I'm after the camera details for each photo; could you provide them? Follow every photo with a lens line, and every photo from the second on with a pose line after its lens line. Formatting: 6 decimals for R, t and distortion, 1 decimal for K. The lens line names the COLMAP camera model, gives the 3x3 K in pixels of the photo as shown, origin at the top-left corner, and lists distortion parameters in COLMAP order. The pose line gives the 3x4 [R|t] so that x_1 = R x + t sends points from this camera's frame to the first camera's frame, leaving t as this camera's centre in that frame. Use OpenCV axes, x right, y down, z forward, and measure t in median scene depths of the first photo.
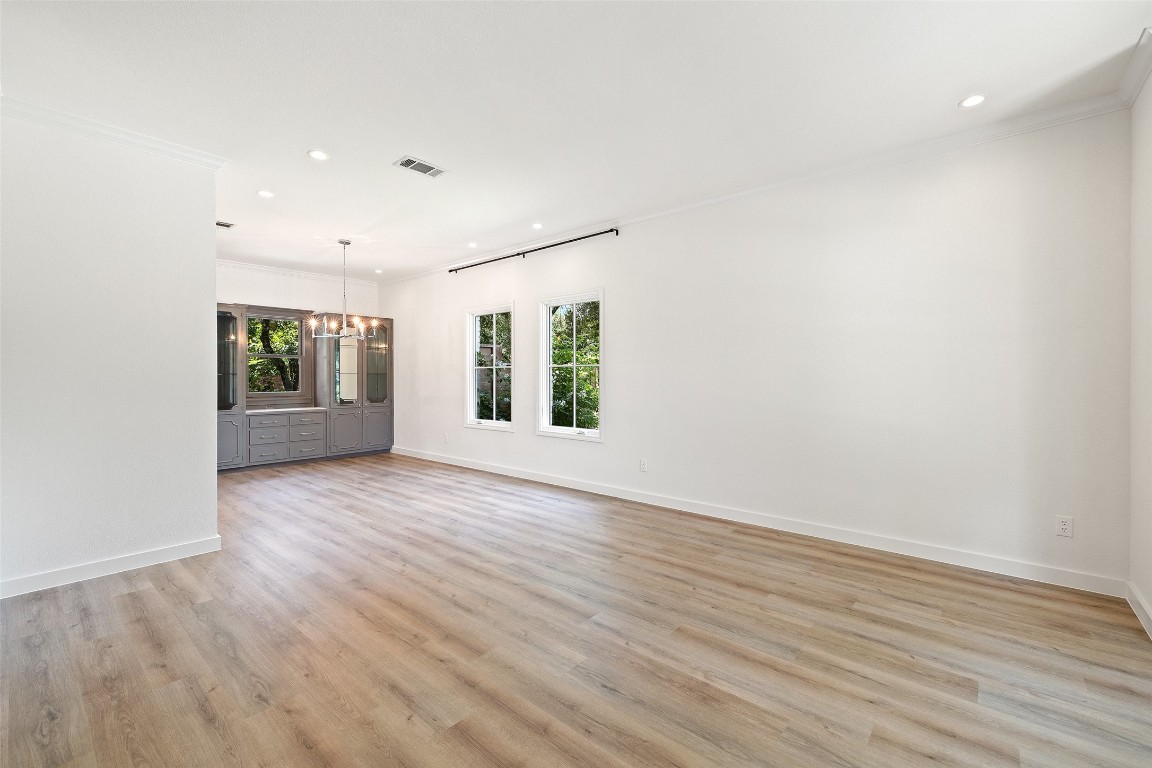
lens RADIAL K [[484.7, 0, 573.7], [0, 484.7, 382.7], [0, 0, 1]] dist [0.001244, 0.000364]
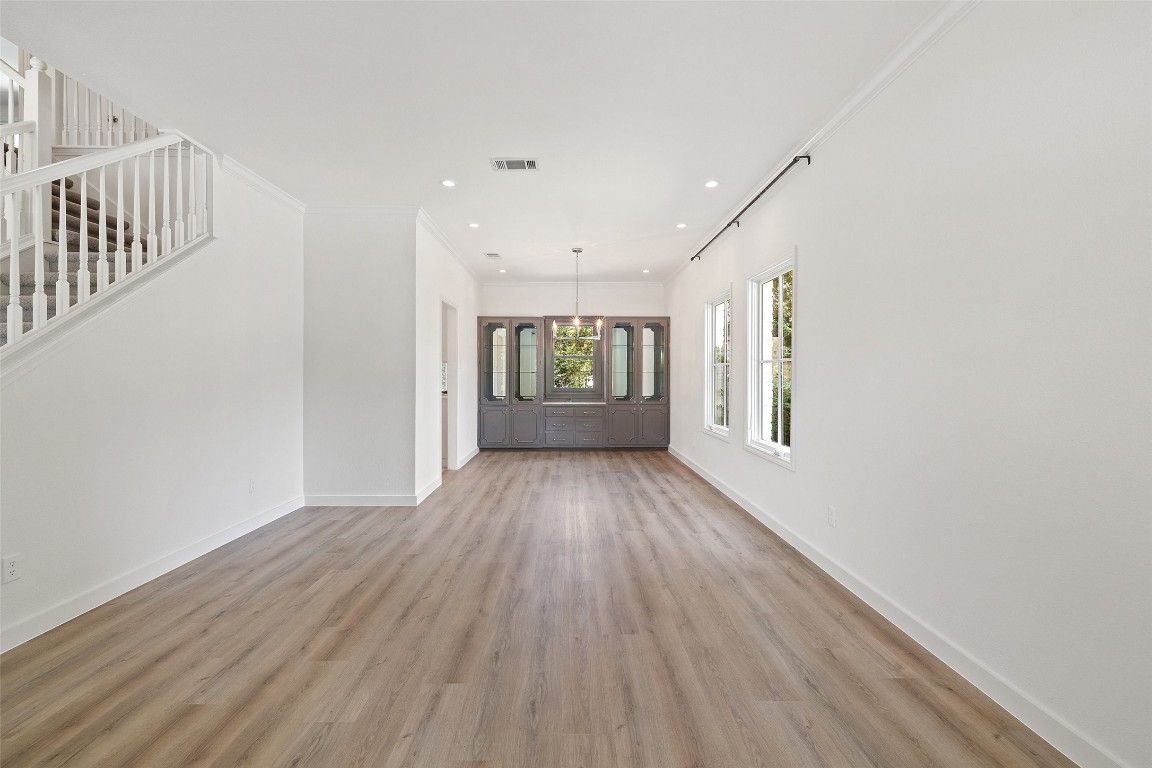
lens RADIAL K [[484.7, 0, 575.8], [0, 484.7, 377.0], [0, 0, 1]] dist [0.001244, 0.000364]
pose [[0.665251, 0.006212, -0.746594, 0.541186], [-0.013366, 0.999904, -0.003590, -0.004707], [0.746501, 0.012367, 0.665270, 0.454192]]
